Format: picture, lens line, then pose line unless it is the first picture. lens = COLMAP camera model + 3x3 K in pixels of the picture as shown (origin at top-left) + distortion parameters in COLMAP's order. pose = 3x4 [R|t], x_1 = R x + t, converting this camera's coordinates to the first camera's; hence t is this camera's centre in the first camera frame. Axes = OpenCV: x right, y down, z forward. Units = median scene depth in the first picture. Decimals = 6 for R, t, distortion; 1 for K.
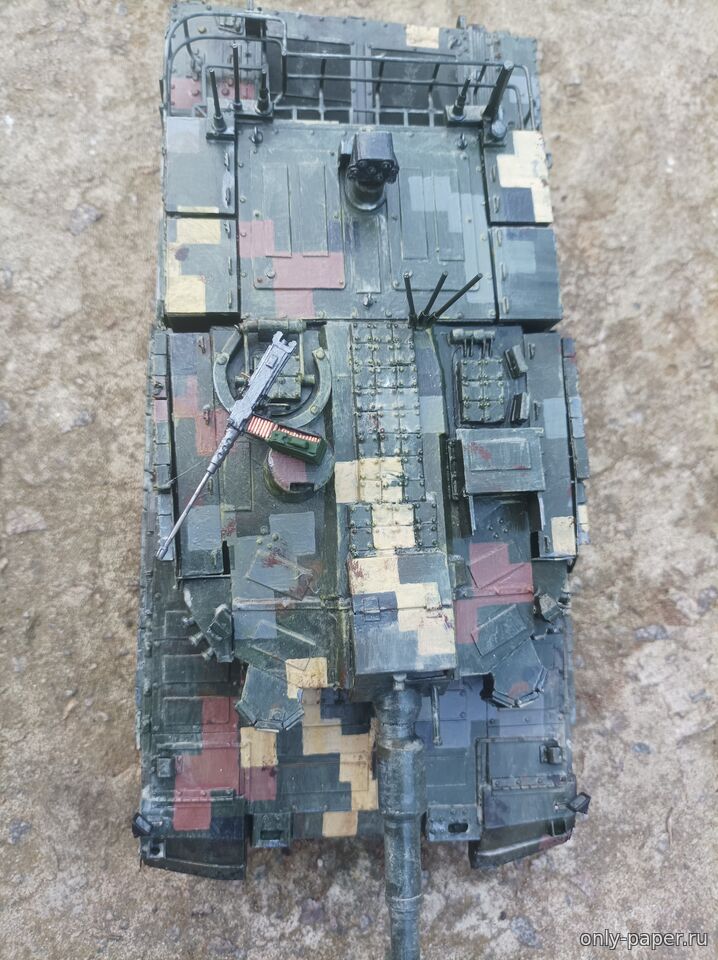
lens RADIAL K [[755.7, 0, 360.6], [0, 755.7, 488.7], [0, 0, 1]] dist [-0.039697, 0.003148]
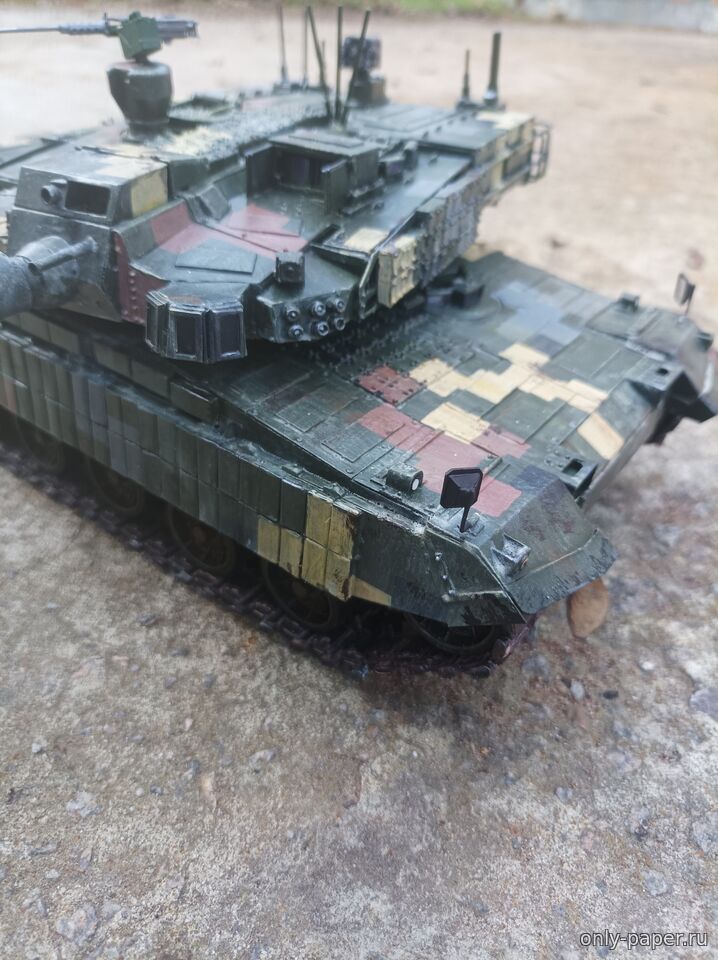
lens RADIAL K [[755.7, 0, 361.3], [0, 755.7, 470.1], [0, 0, 1]] dist [-0.039697, 0.003148]
pose [[0.621812, -0.527027, 0.579304, -0.607572], [0.774381, 0.524235, -0.354275, 0.532957], [-0.116979, 0.668895, 0.734095, 0.500381]]
